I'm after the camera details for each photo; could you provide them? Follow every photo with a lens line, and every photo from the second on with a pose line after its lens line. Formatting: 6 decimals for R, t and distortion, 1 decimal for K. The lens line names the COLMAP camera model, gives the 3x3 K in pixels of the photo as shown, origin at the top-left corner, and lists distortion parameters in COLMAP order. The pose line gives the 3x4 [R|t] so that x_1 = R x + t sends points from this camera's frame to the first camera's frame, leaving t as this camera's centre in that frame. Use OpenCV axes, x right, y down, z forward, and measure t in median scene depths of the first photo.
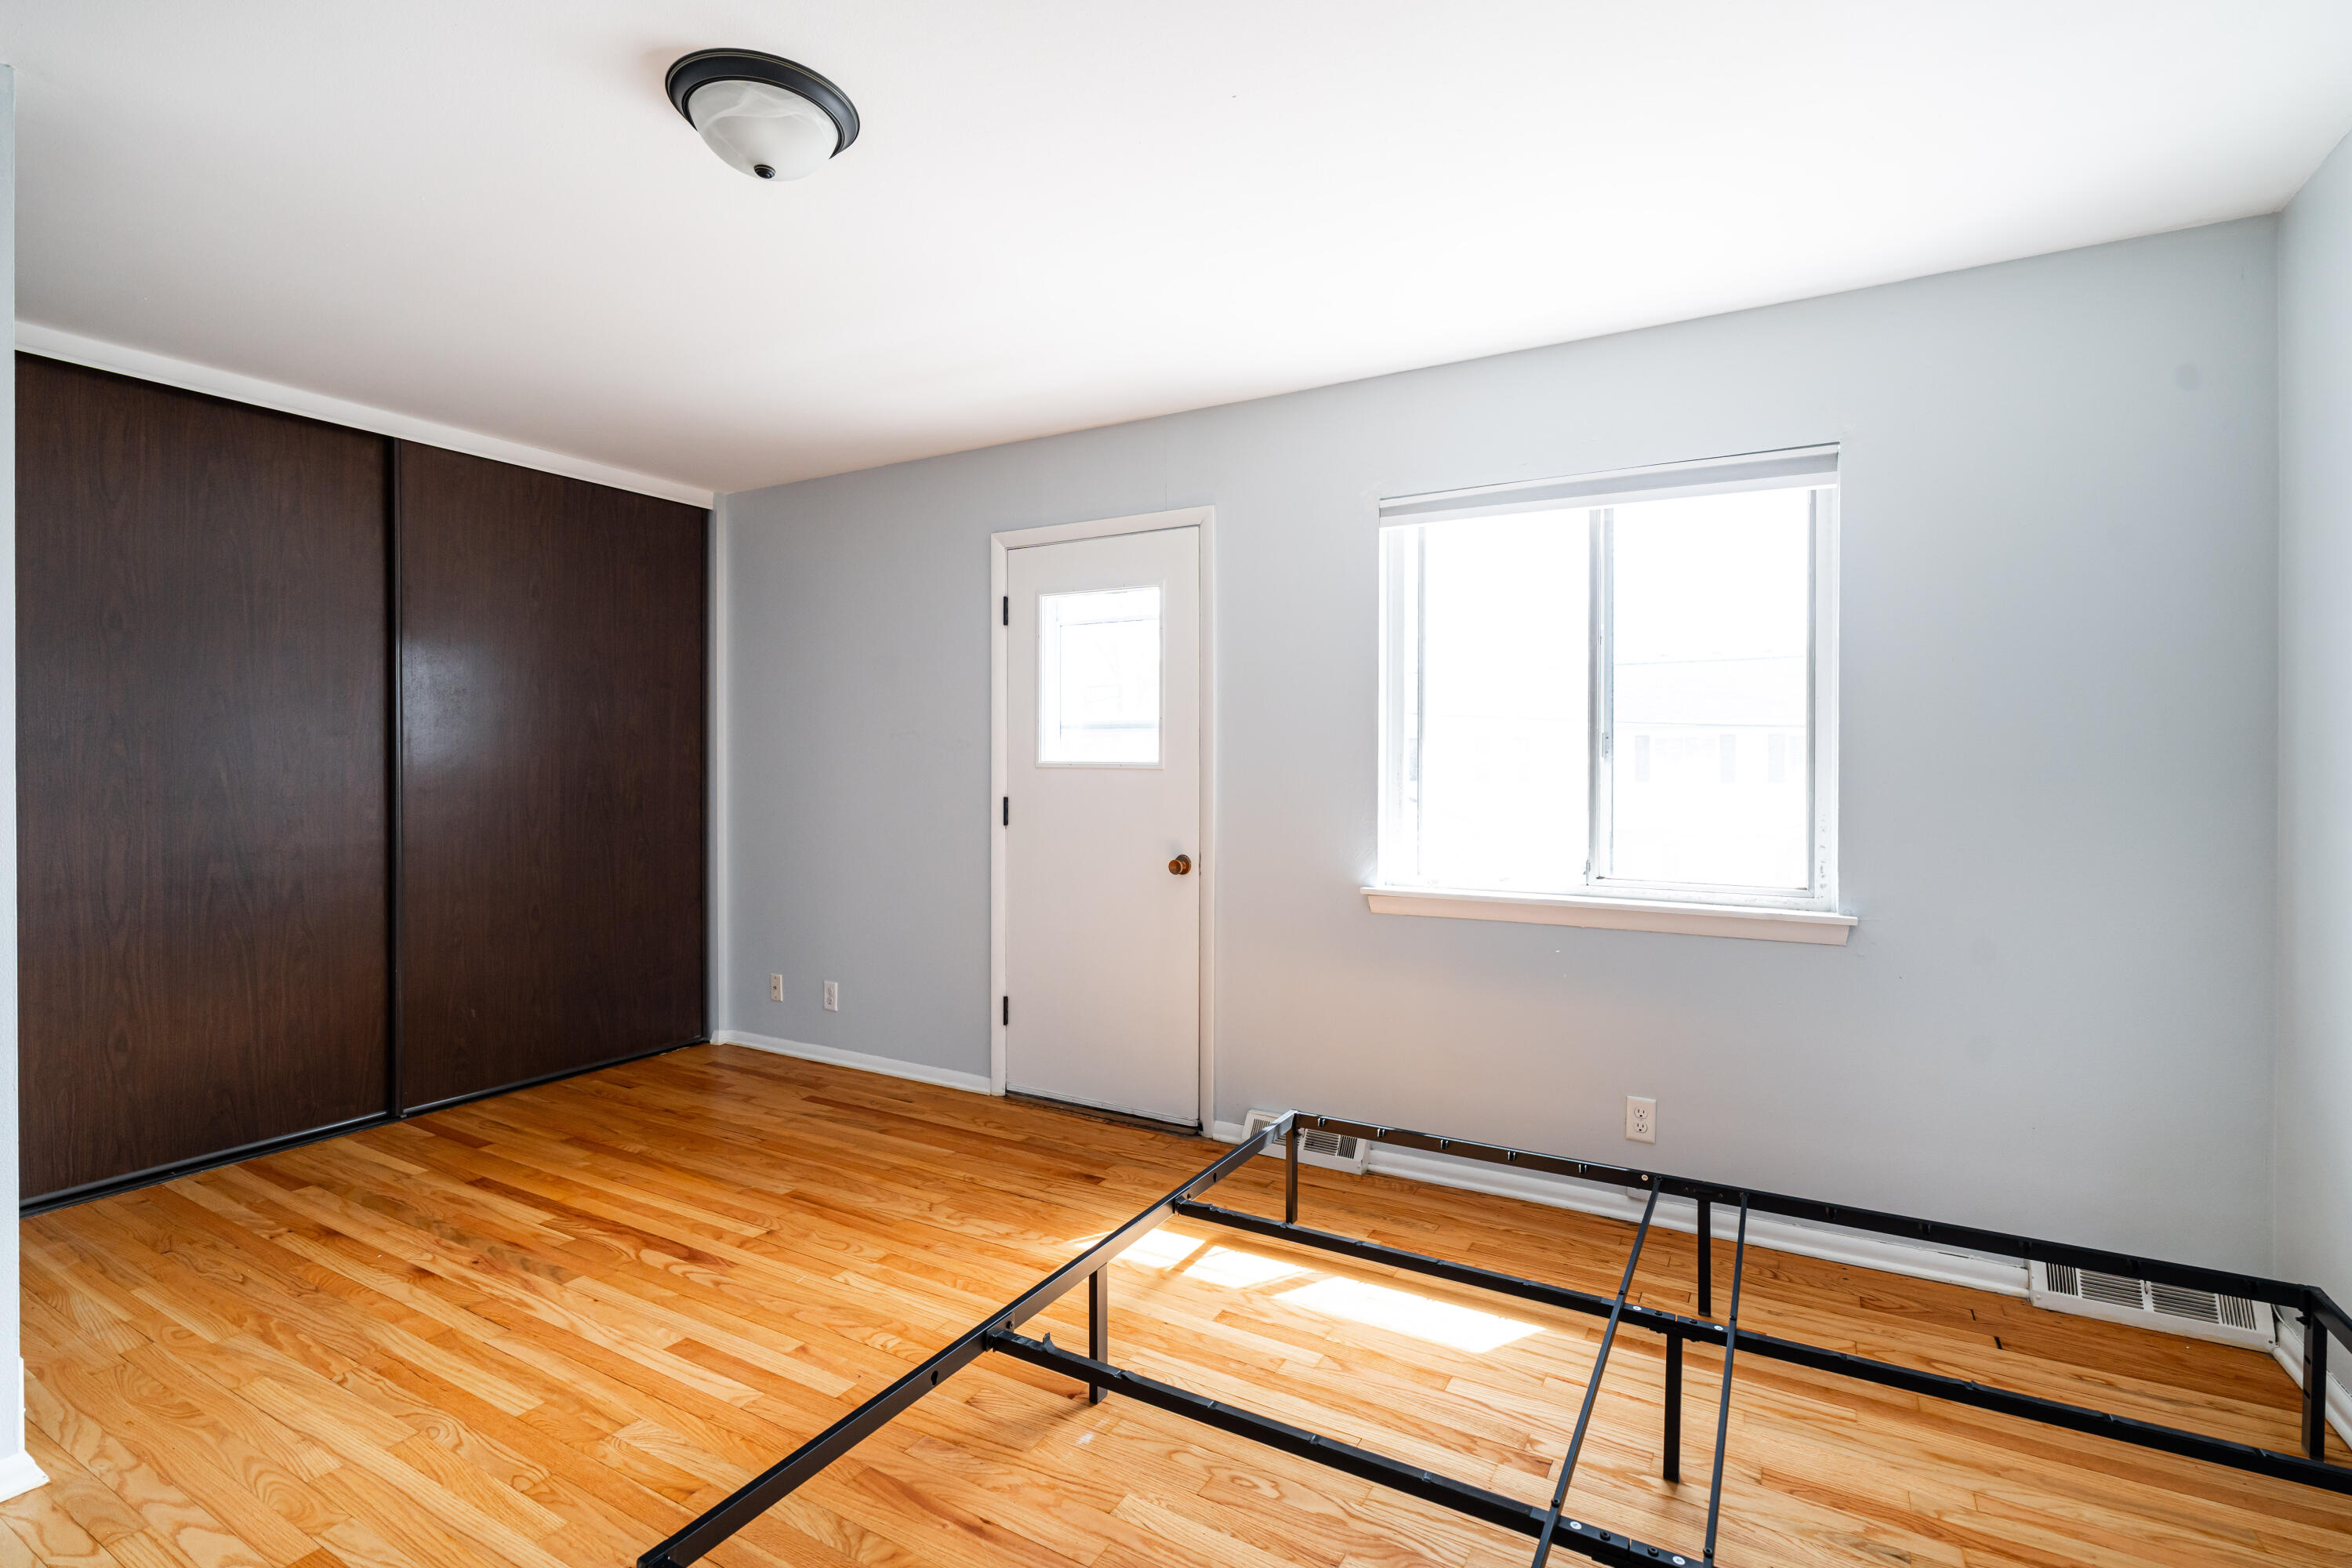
lens RADIAL K [[1078.8, 0, 1184.6], [0, 1078.8, 781.5], [0, 0, 1]] dist [-0.011516, 0.000115]
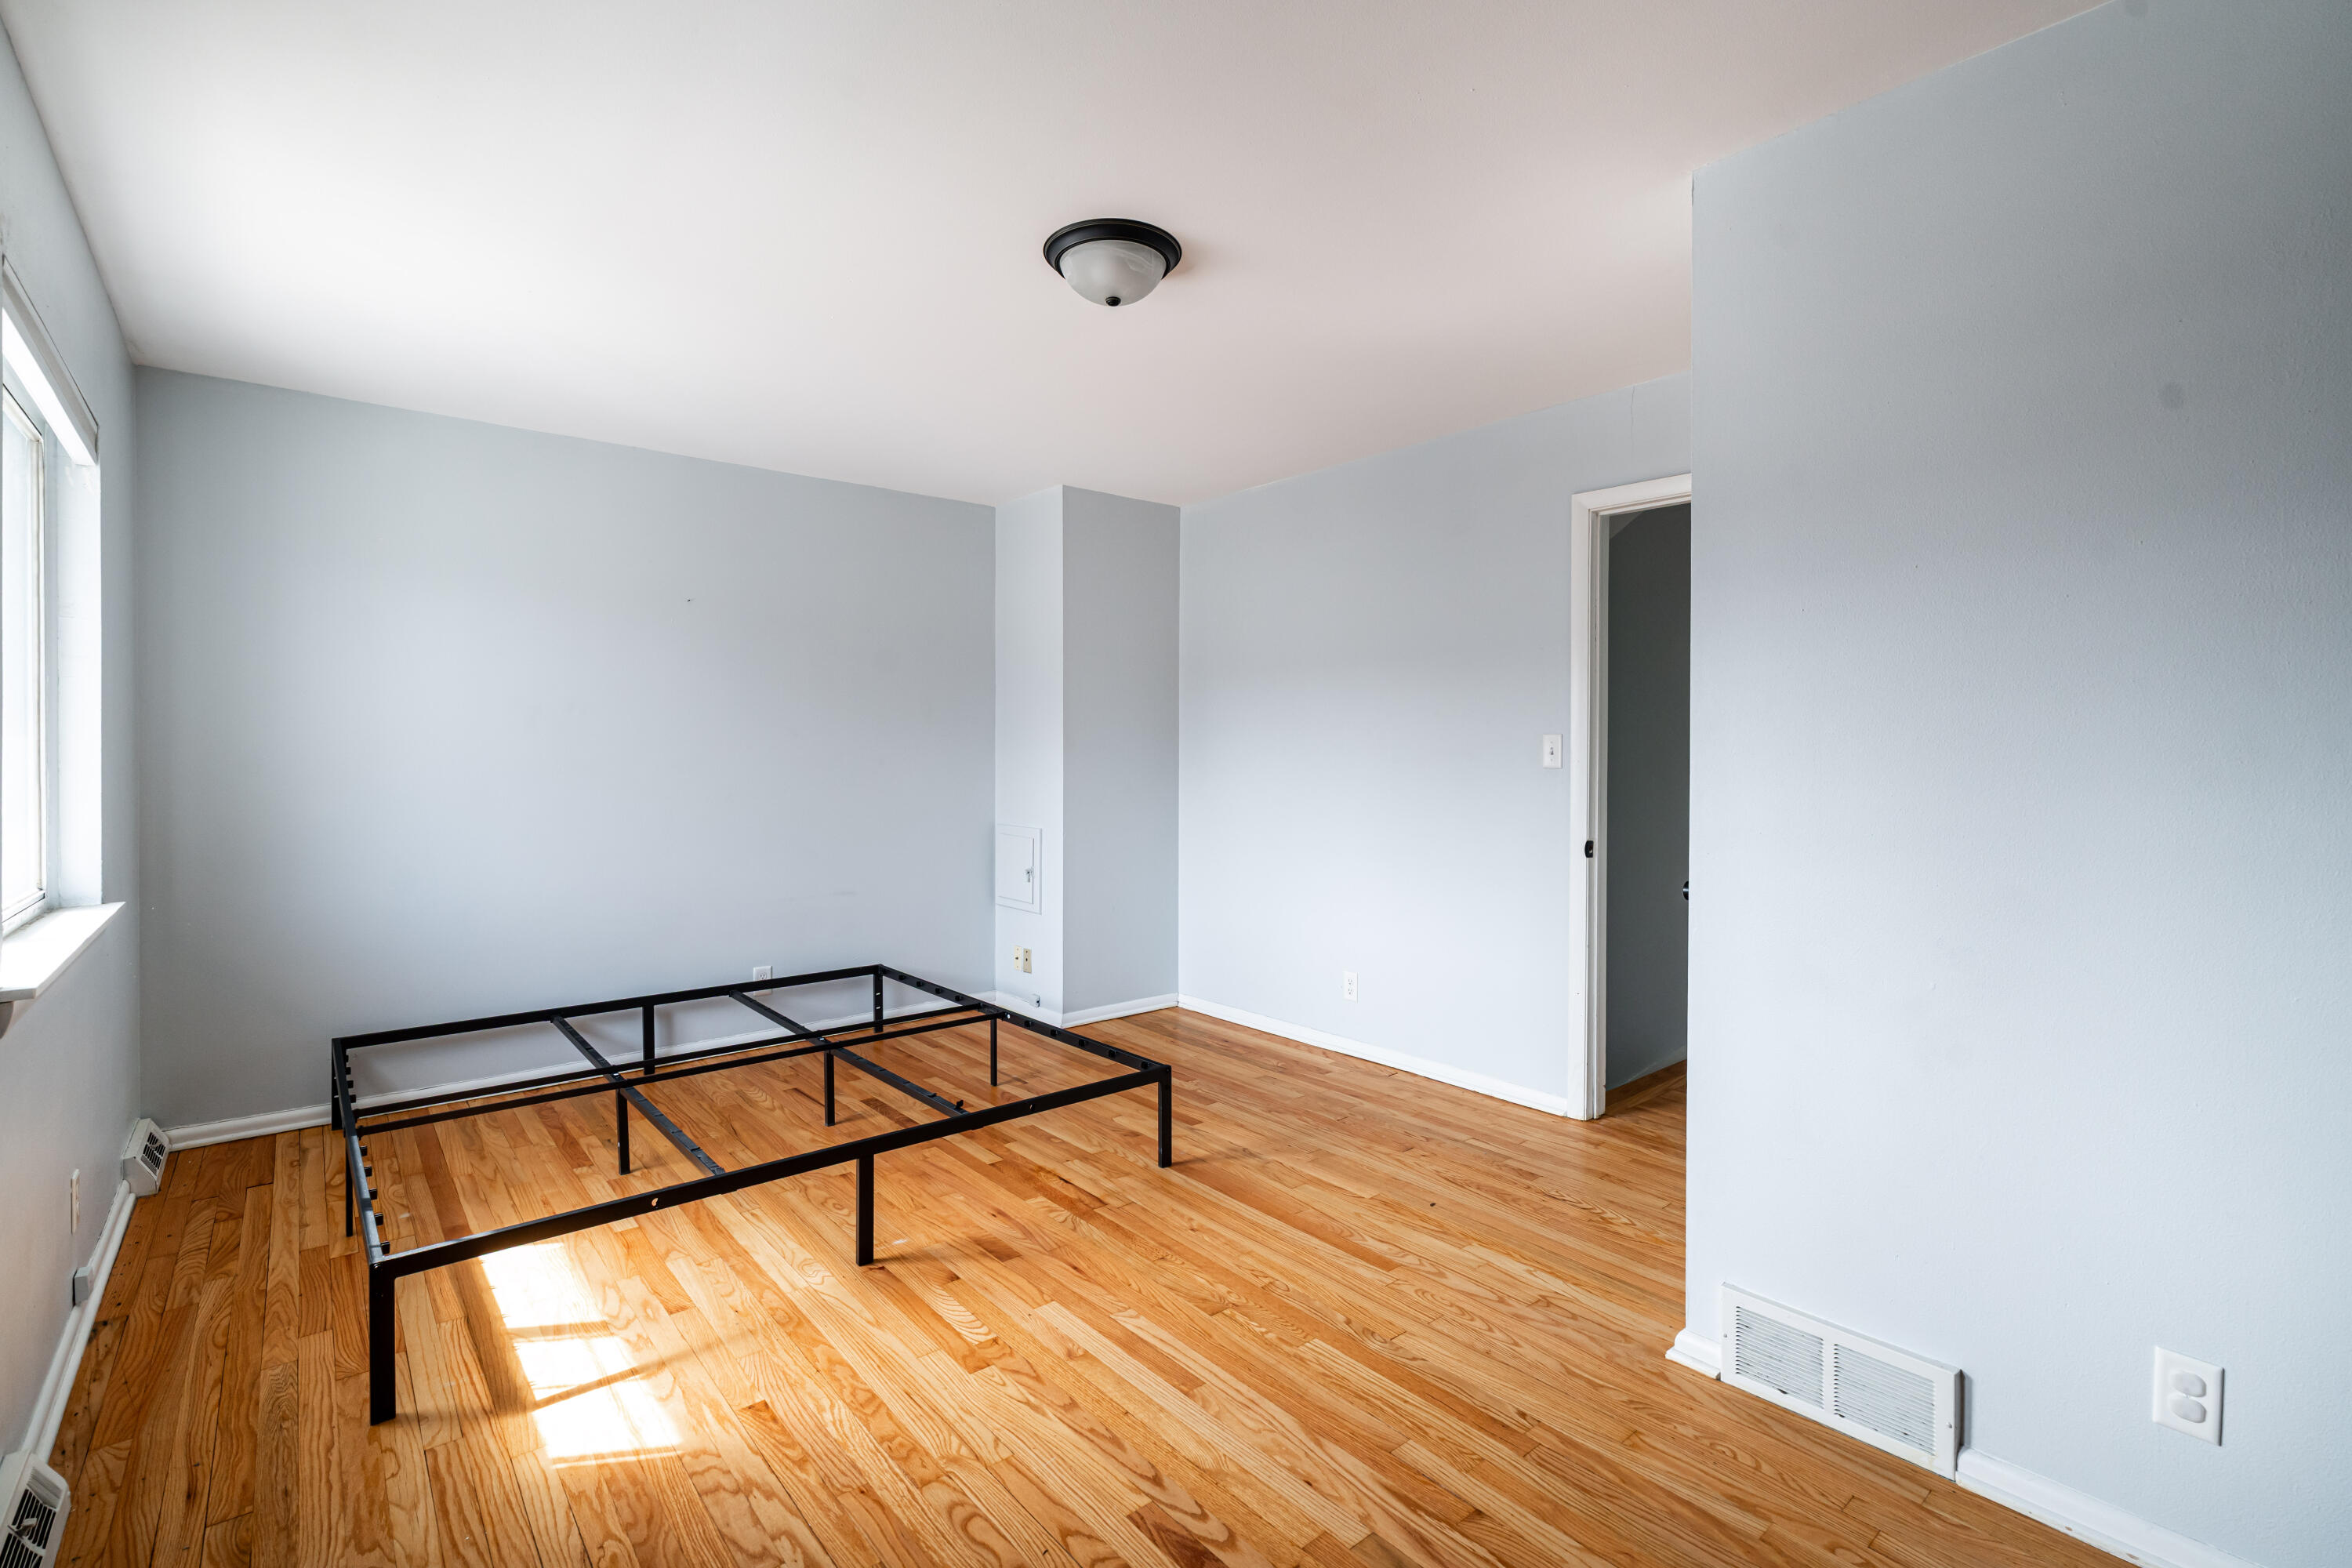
lens RADIAL K [[1078.8, 0, 1184.6], [0, 1078.8, 781.5], [0, 0, 1]] dist [-0.011516, 0.000115]
pose [[-0.938332, -0.014328, 0.345437, -0.744391], [-0.001885, 0.999338, 0.036330, -0.025795], [-0.345729, 0.033439, -0.937738, 1.768775]]
